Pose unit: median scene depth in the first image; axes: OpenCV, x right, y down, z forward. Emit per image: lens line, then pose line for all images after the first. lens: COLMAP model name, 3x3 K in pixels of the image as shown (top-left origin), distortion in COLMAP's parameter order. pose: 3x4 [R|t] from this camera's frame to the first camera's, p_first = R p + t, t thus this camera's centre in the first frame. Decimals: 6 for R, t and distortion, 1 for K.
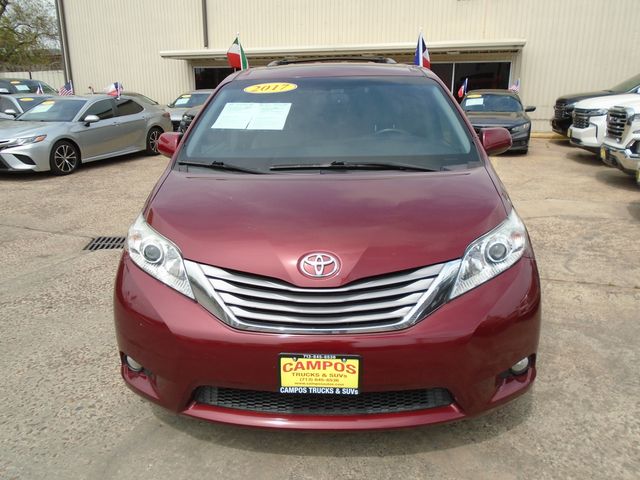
lens RADIAL K [[489.5, 0, 321.1], [0, 489.5, 240.7], [0, 0, 1]] dist [-0.006470, -0.004597]
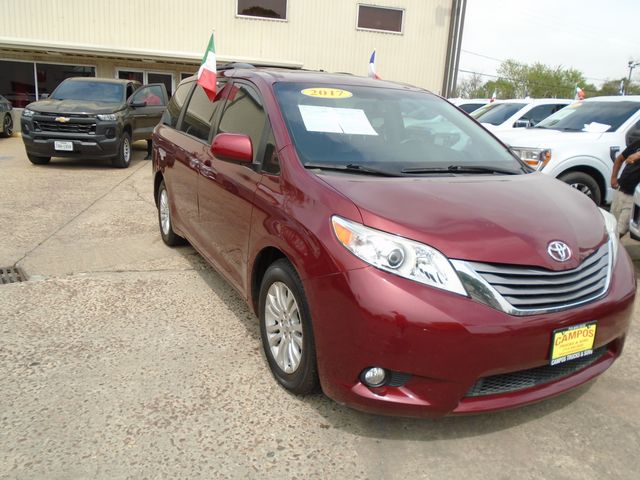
lens RADIAL K [[489.5, 0, 320.9], [0, 489.5, 239.2], [0, 0, 1]] dist [-0.006470, -0.004597]
pose [[0.855236, -0.070365, 0.513440, -1.058703], [0.083852, 0.996473, -0.003110, -0.022697], [-0.511411, 0.045712, 0.858120, 0.271261]]
